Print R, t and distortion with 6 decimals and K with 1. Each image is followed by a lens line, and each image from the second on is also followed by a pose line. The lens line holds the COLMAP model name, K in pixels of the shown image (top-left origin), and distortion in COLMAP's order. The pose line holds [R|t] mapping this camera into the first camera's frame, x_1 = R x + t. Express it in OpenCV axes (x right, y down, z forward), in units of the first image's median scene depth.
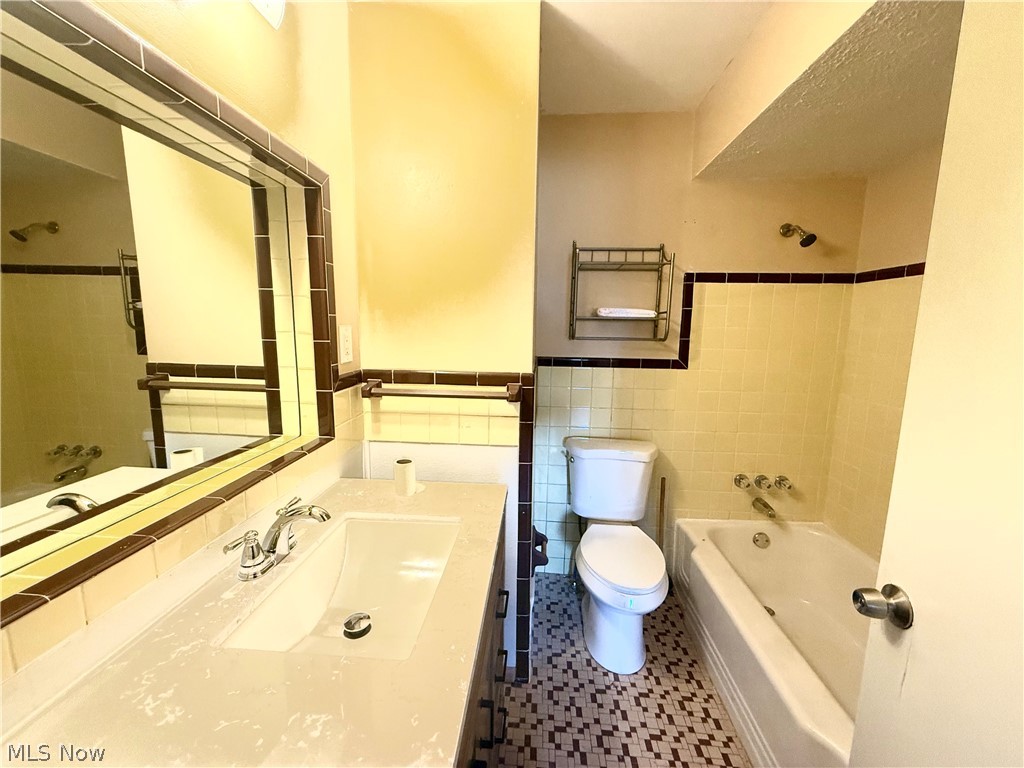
lens RADIAL K [[410.9, 0, 512.2], [0, 410.9, 382.2], [0, 0, 1]] dist [0.003909, -0.000311]
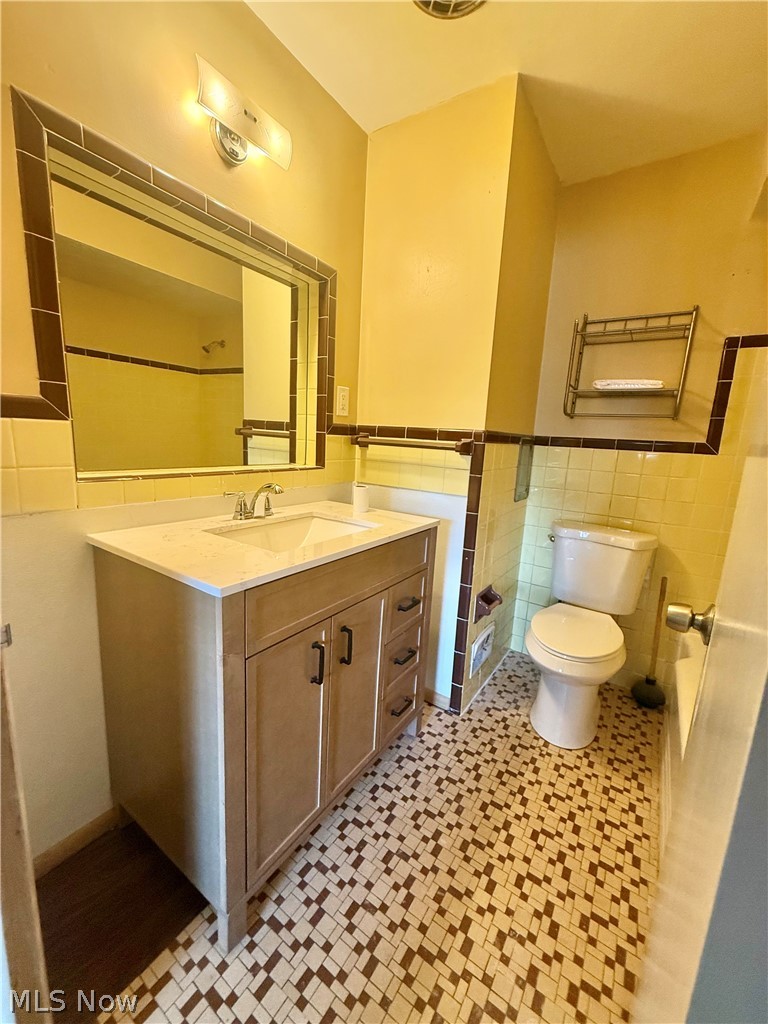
lens RADIAL K [[410.9, 0, 386.5], [0, 410.9, 511.7], [0, 0, 1]] dist [0.003909, -0.000311]
pose [[0.866683, 0.118650, -0.484543, 0.367170], [-0.111551, 0.992803, 0.043581, 0.169823], [0.486227, 0.016280, 0.873681, -0.079155]]
